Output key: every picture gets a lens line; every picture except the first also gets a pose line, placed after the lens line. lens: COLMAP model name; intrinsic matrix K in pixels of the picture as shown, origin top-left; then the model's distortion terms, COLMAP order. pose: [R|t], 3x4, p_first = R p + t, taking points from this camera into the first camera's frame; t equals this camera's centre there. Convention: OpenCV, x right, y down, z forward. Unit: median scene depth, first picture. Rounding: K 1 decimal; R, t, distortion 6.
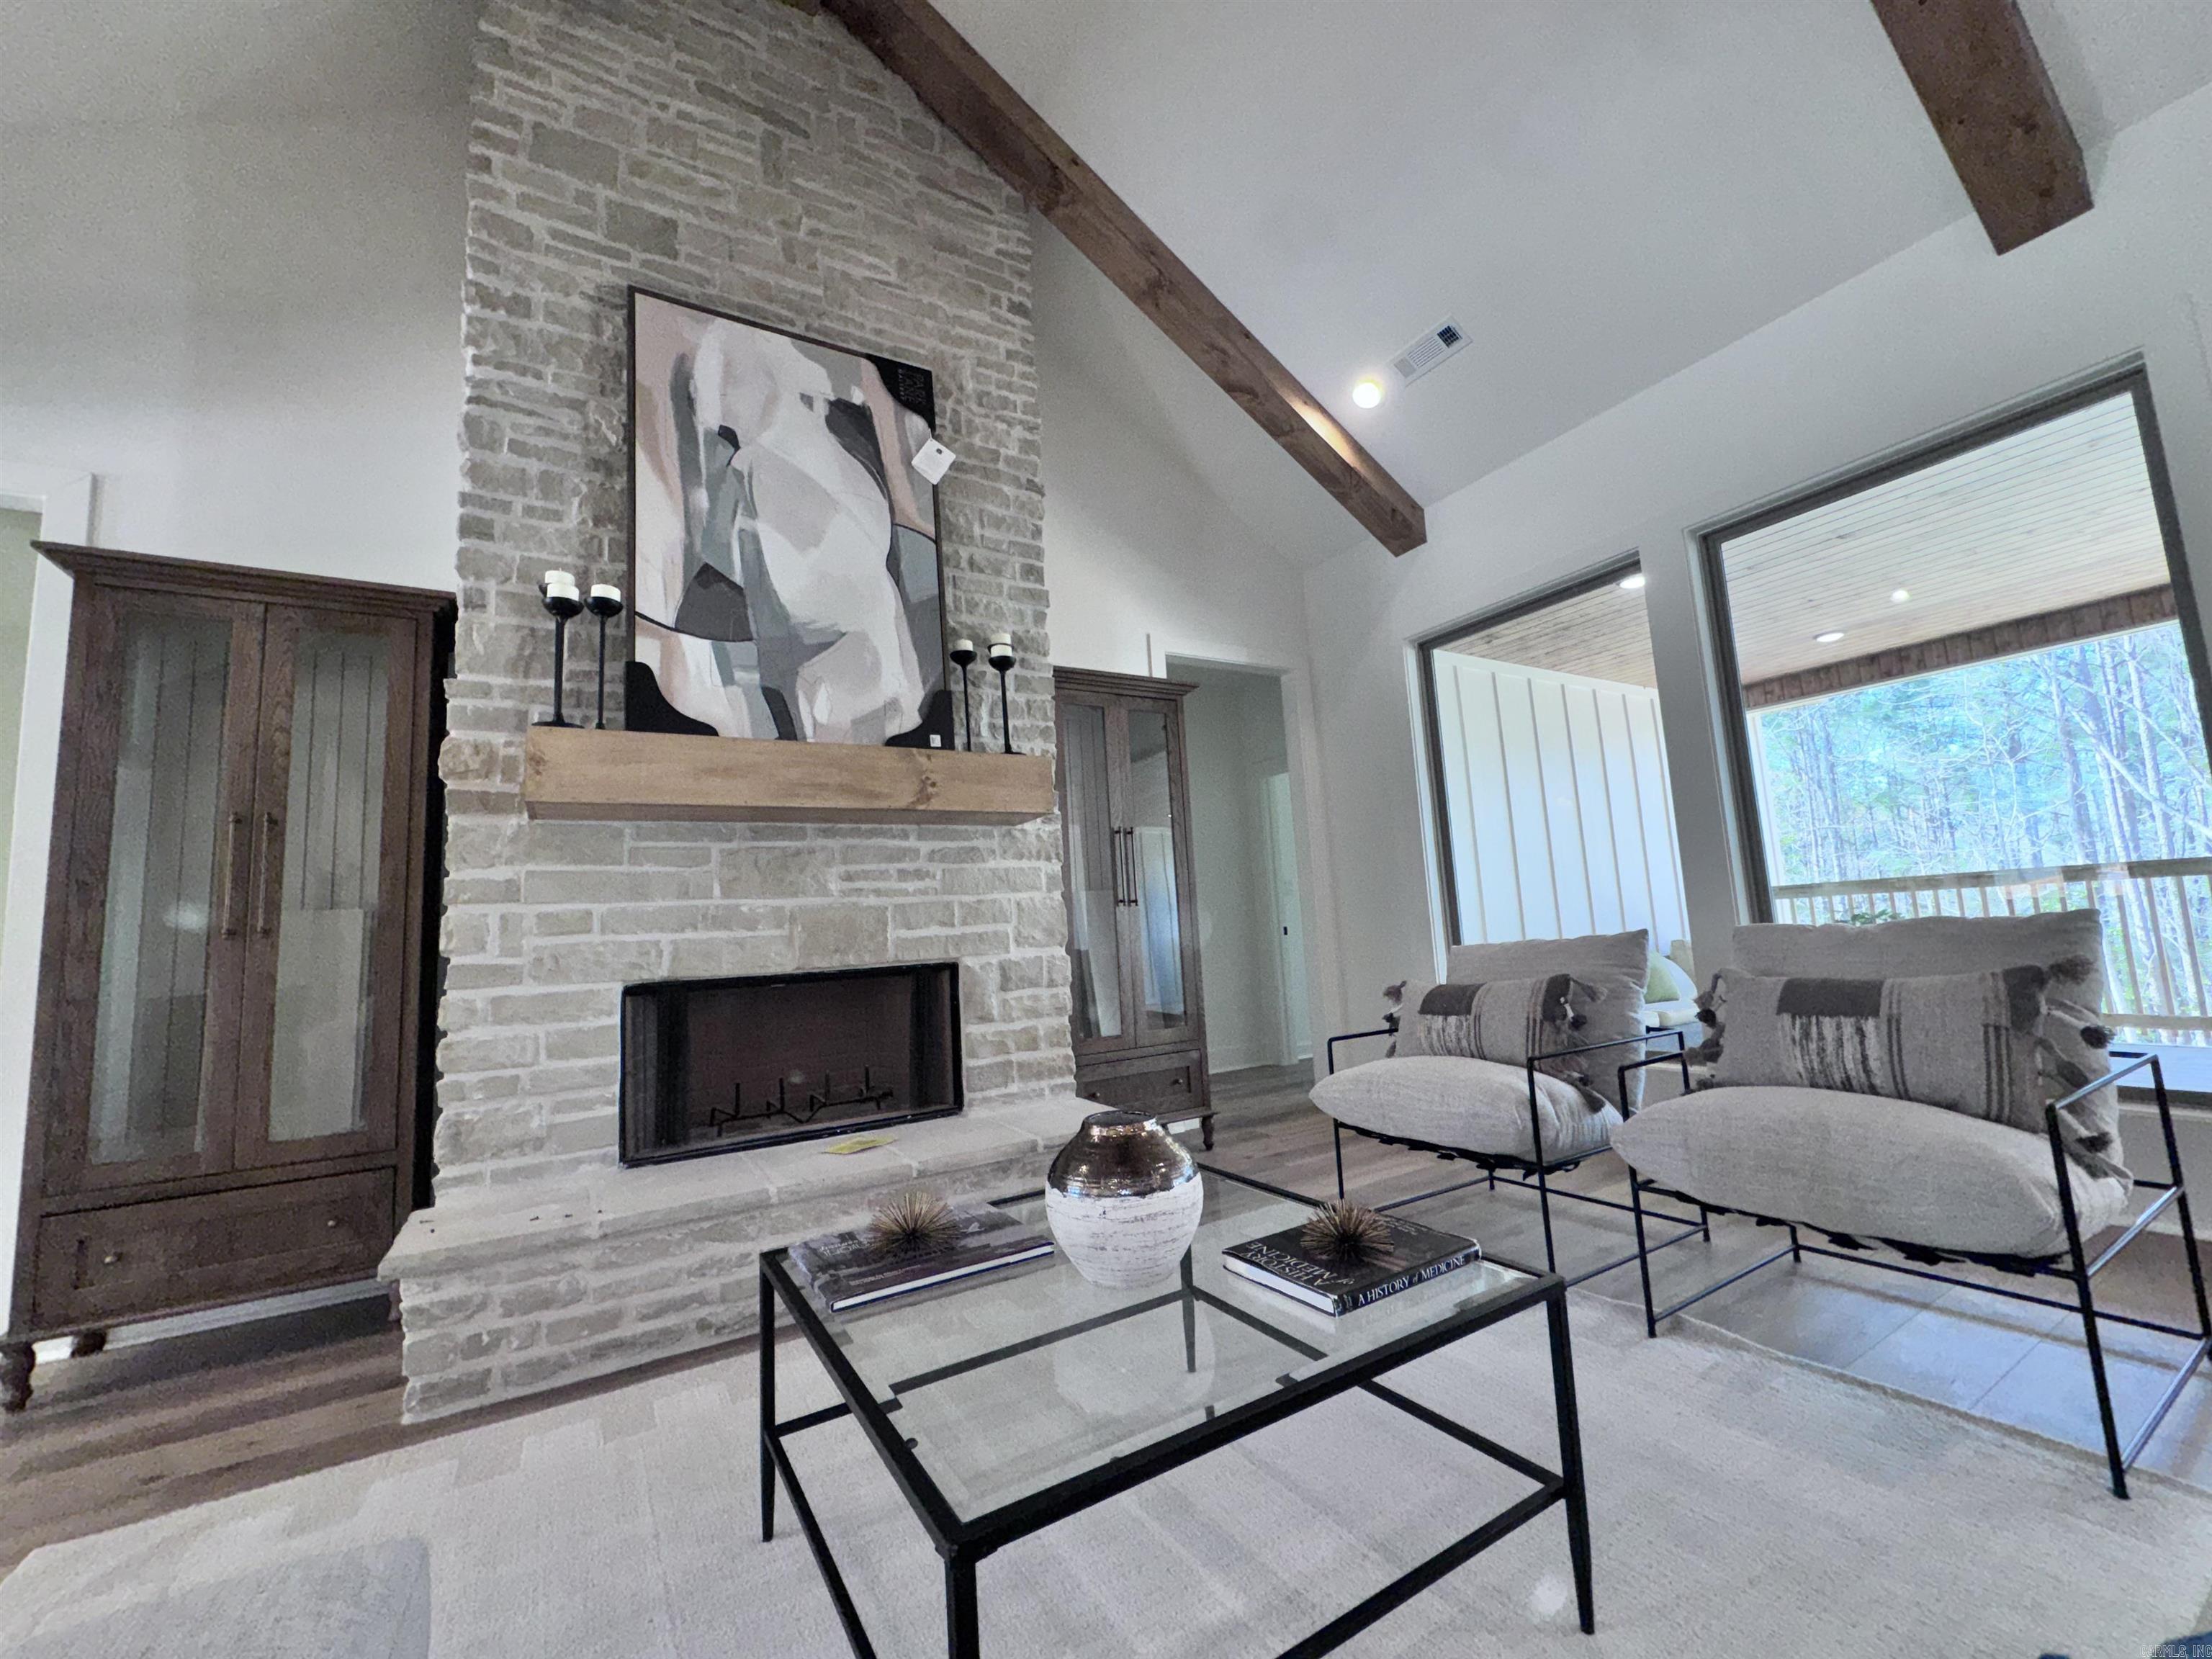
lens RADIAL K [[879.9, 0, 1102.9], [0, 879.9, 831.5], [0, 0, 1]] dist [-0.001891, 0.000091]
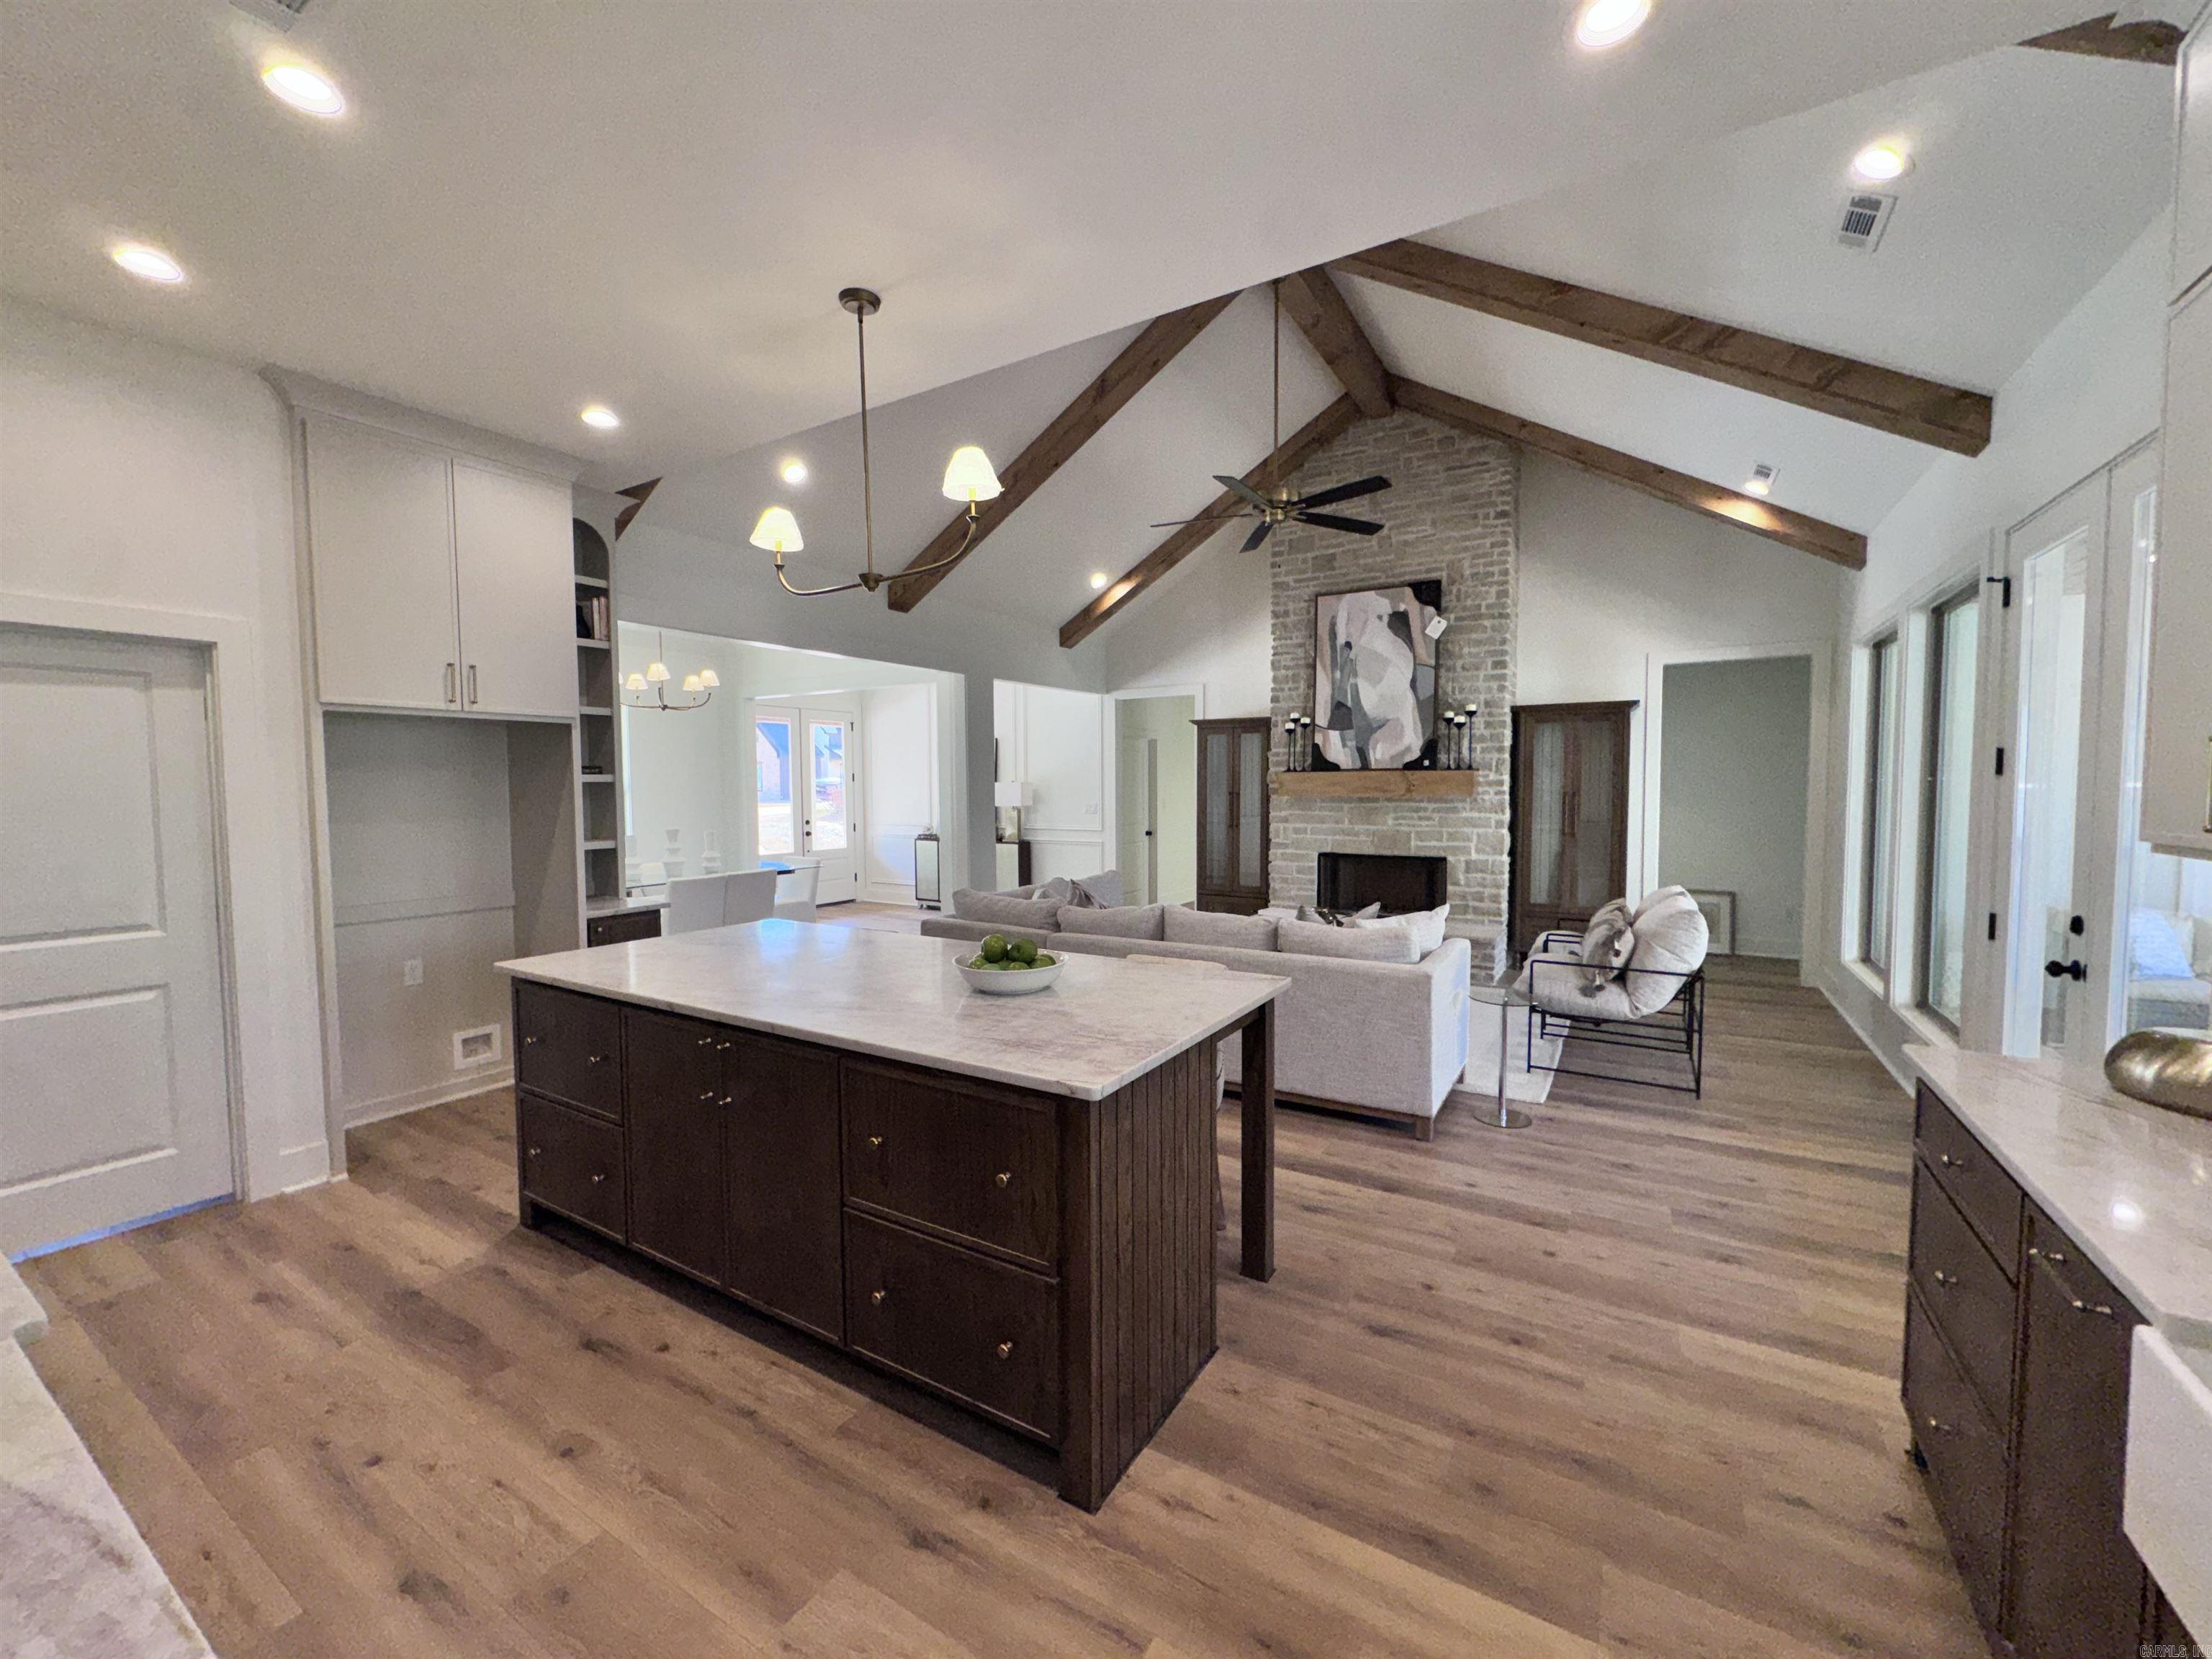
lens RADIAL K [[879.9, 0, 1098.7], [0, 879.9, 828.5], [0, 0, 1]] dist [-0.001891, 0.000091]
pose [[0.459975, 0.101178, -0.882149, 1.481530], [0.082608, 0.984302, 0.155968, -0.368118], [0.884081, -0.144614, 0.444396, -0.815429]]
